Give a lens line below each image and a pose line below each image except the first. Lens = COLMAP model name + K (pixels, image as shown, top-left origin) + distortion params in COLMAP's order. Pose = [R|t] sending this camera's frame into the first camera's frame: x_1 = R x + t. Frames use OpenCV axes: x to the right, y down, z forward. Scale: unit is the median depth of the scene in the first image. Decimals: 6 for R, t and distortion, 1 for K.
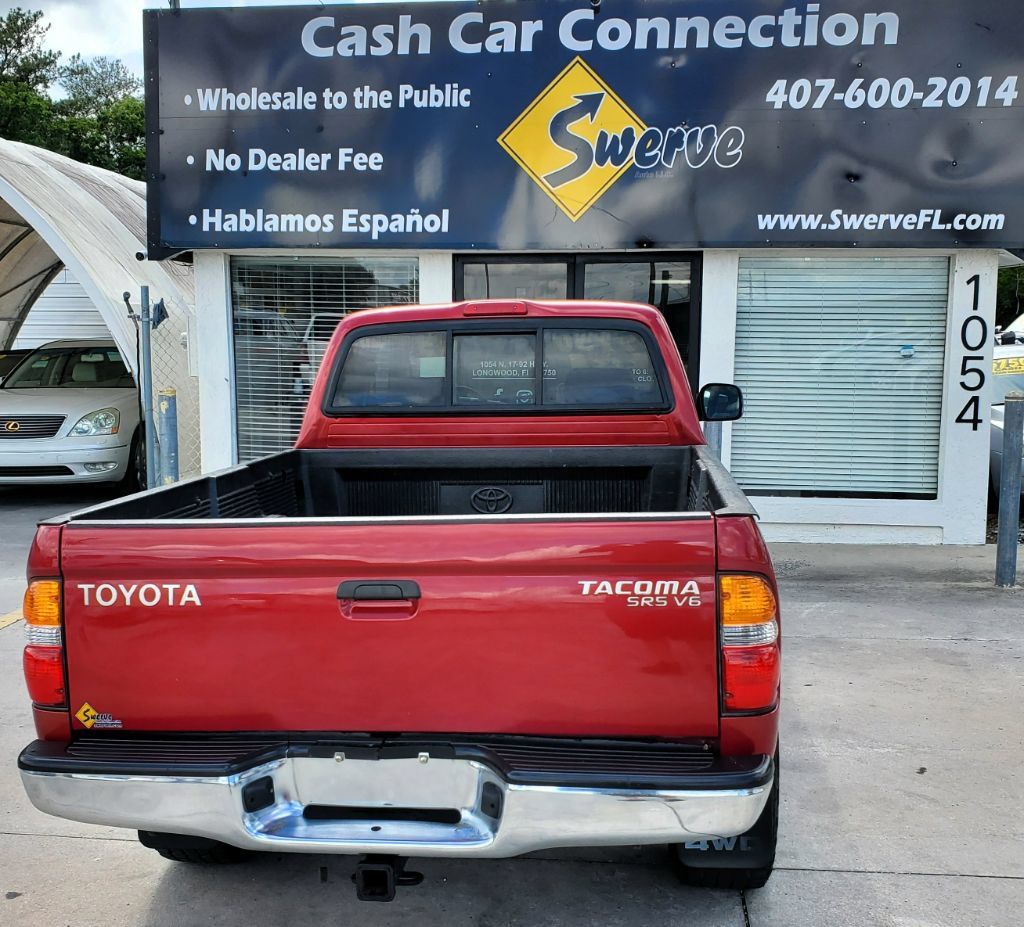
lens RADIAL K [[1228.4, 0, 468.7], [0, 1228.4, 495.6], [0, 0, 1]] dist [0.132518, -0.410476]
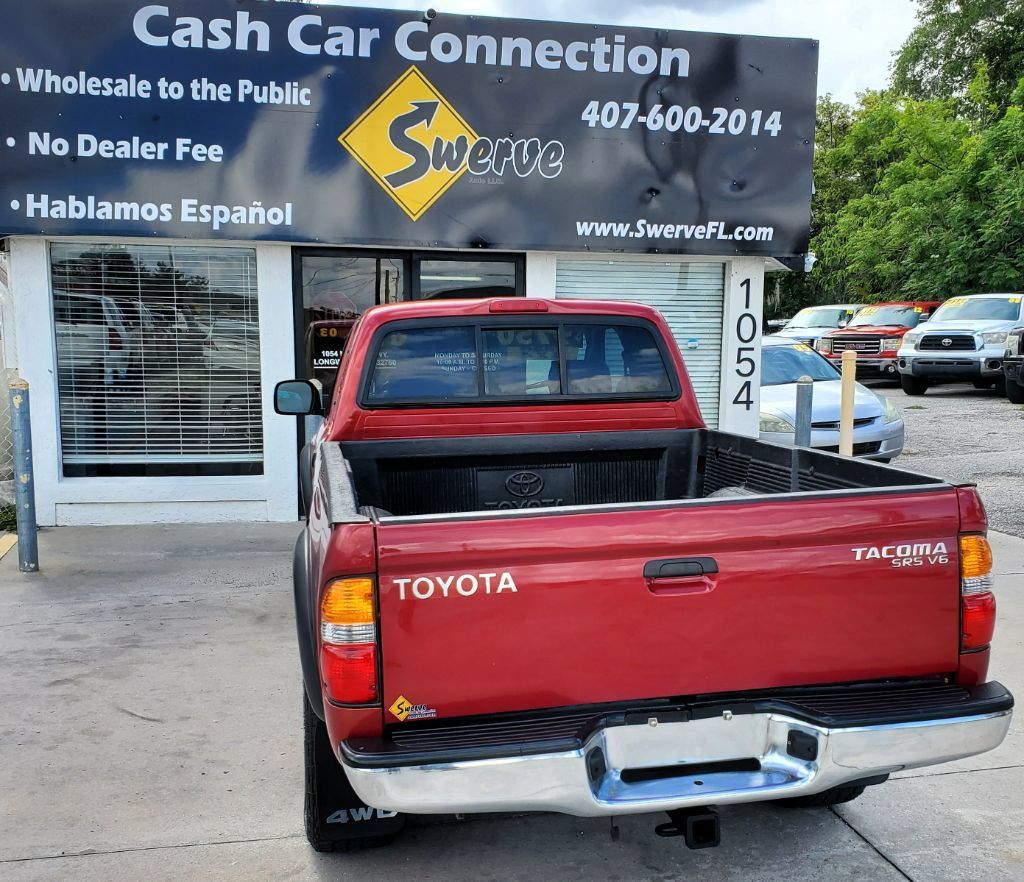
lens RADIAL K [[1153.1, 0, 536.2], [0, 1153.1, 487.5], [0, 0, 1]] dist [0.104710, -0.277730]
pose [[0.943372, -0.040993, 0.329193, -0.157049], [0.037541, 0.999153, 0.016838, -0.004839], [-0.329605, -0.003526, 0.944112, 0.020773]]
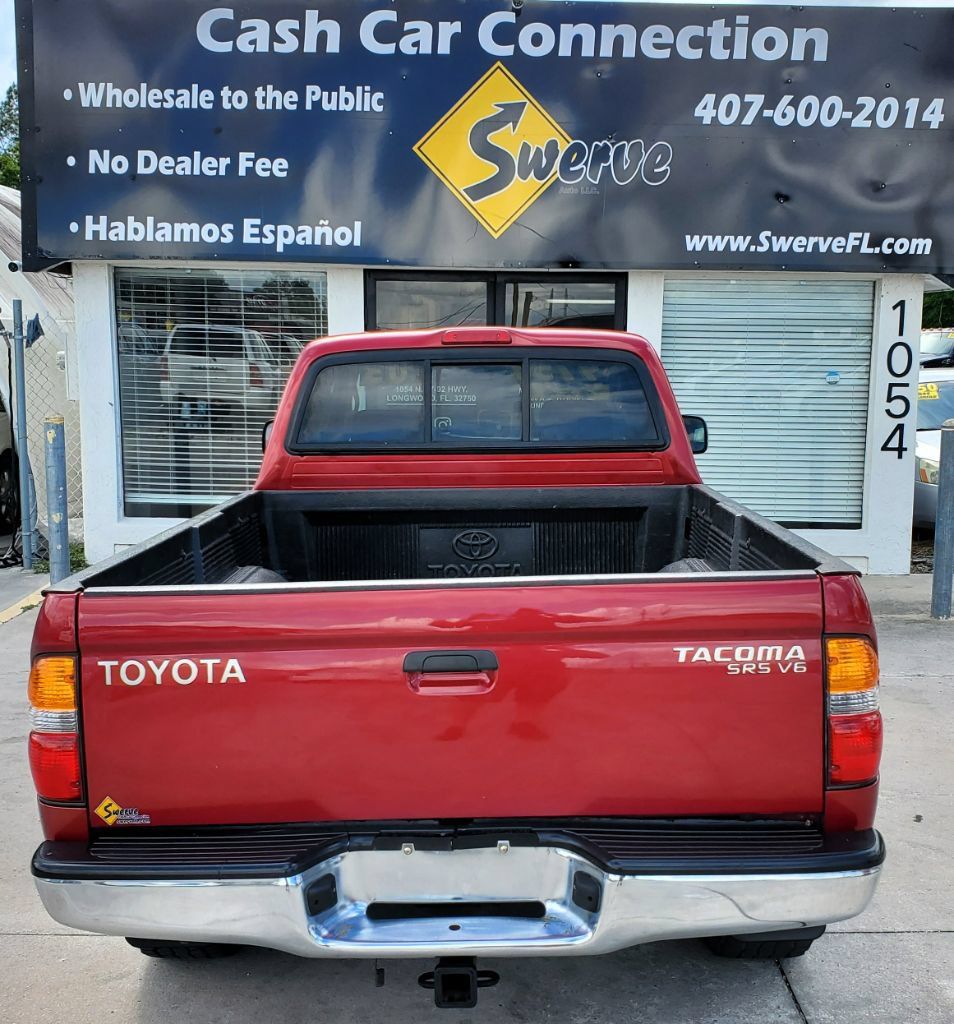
lens RADIAL K [[1291.8, 0, 492.2], [0, 1291.8, 535.2], [0, 0, 1]] dist [0.110223, -0.347408]
pose [[0.991545, -0.010423, 0.129341, -0.048434], [0.008884, 0.999883, 0.012468, -0.007837], [-0.129456, -0.011213, 0.991522, 0.018727]]
